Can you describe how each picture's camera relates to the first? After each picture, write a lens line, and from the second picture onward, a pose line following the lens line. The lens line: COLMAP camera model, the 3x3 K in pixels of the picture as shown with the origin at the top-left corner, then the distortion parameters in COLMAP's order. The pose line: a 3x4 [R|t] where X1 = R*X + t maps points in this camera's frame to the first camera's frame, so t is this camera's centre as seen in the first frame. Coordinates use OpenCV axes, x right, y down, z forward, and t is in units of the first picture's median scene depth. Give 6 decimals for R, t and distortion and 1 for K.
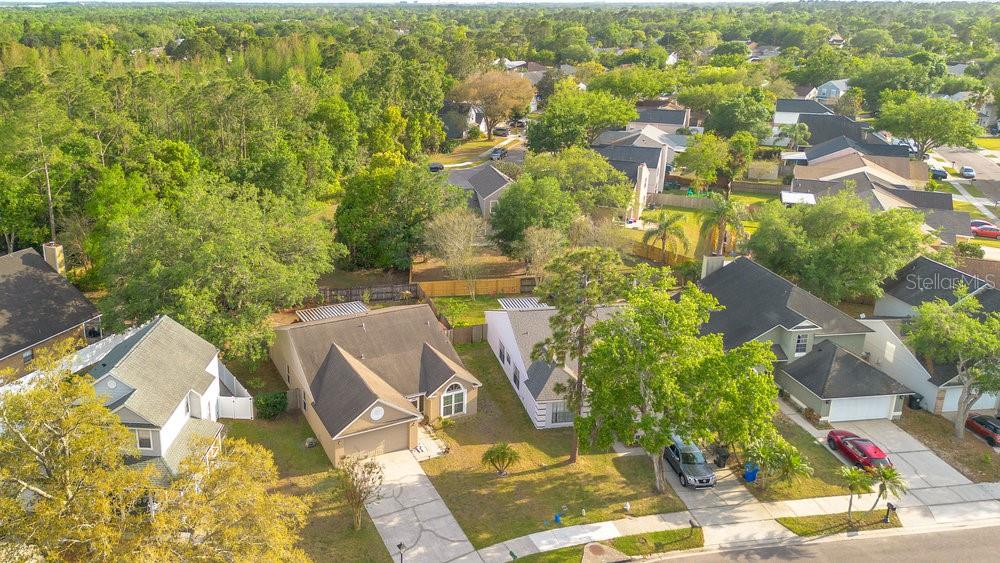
lens RADIAL K [[763.9, 0, 421.8], [0, 763.9, 232.6], [0, 0, 1]] dist [0.059496, -0.023154]
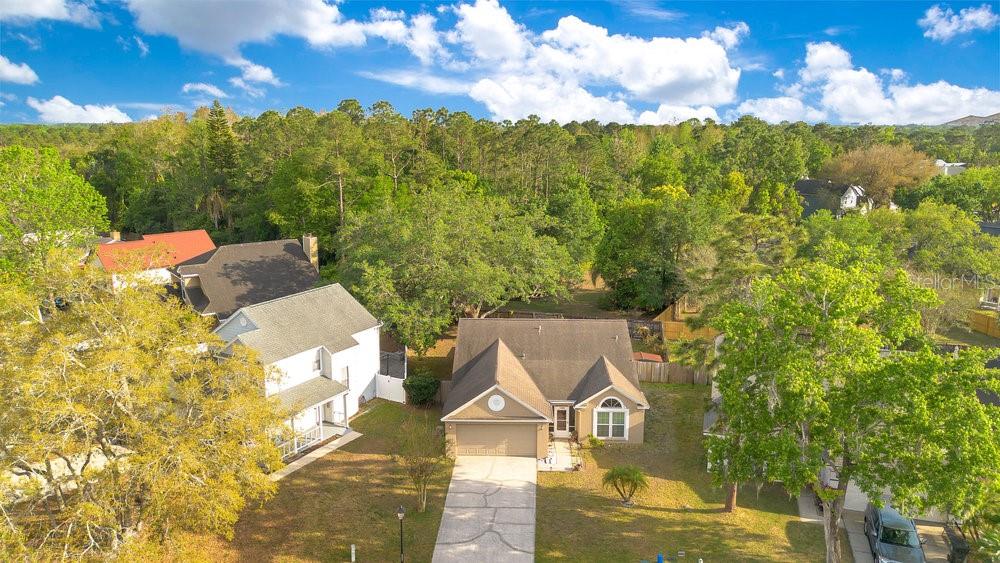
lens RADIAL K [[763.9, 0, 501.2], [0, 763.9, 276.1], [0, 0, 1]] dist [0.059496, -0.023154]
pose [[0.894974, 0.078436, -0.439169, 0.288390], [-0.125127, 0.989042, -0.078351, 0.146355], [0.428211, 0.125074, 0.894981, 0.189521]]
